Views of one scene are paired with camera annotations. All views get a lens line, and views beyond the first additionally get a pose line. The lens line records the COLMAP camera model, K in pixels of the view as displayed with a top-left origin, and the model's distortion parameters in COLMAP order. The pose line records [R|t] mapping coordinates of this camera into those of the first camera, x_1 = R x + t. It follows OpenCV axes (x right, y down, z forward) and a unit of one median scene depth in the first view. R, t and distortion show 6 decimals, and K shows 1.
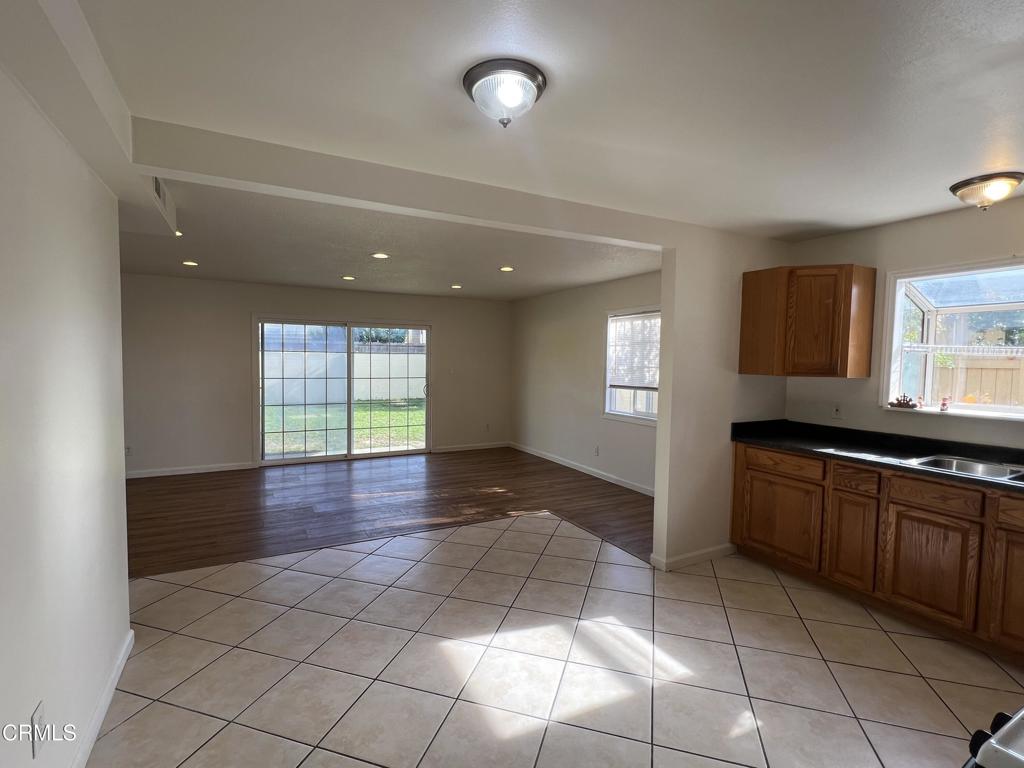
lens RADIAL K [[485.1, 0, 509.2], [0, 485.1, 381.3], [0, 0, 1]] dist [-0.002167, 0.000700]
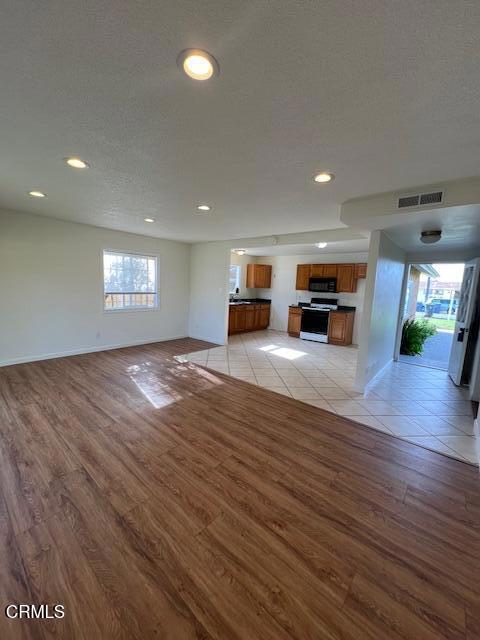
lens RADIAL K [[253.1, 0, 239.1], [0, 253.1, 318.5], [0, 0, 1]] dist [0.000390, 0.000025]
pose [[-0.357997, -0.152403, 0.921201, -1.224301], [-0.004639, 0.986868, 0.161464, -0.077443], [-0.933711, 0.053530, -0.354003, 1.413039]]
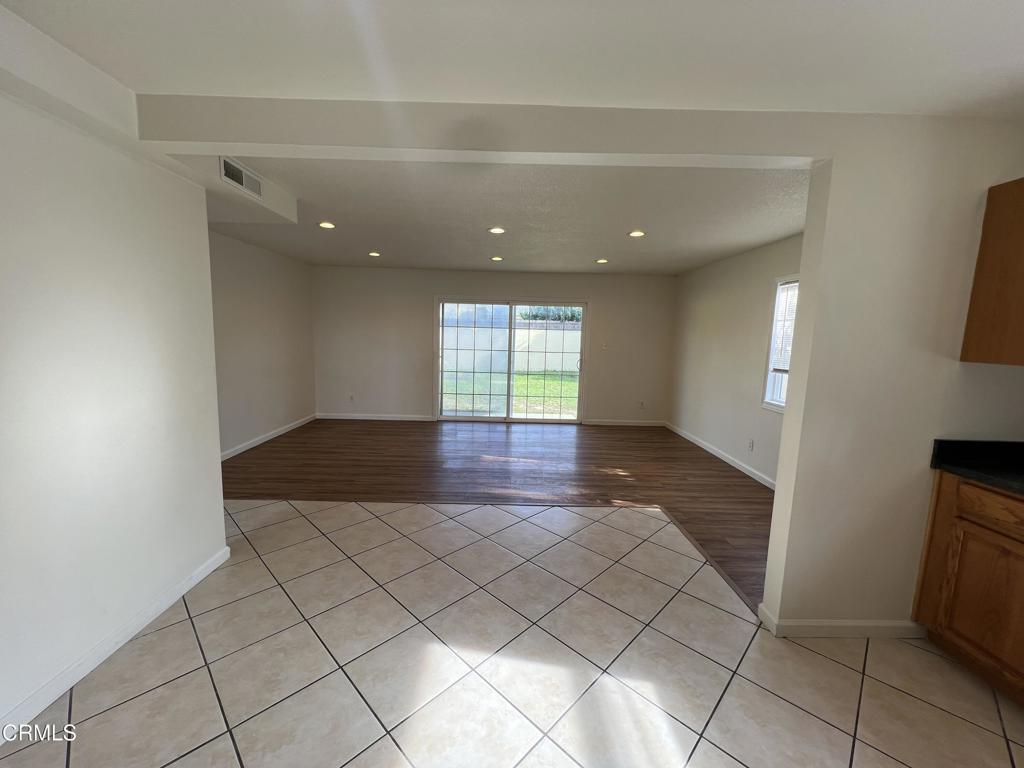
lens RADIAL K [[409.5, 0, 508.7], [0, 409.5, 382.0], [0, 0, 1]] dist [-0.000361, -0.000220]
pose [[0.886577, 0.065339, -0.457943, 0.205684], [-0.036101, 0.996728, 0.072320, -0.005797], [0.461170, -0.047585, 0.886035, 0.280202]]
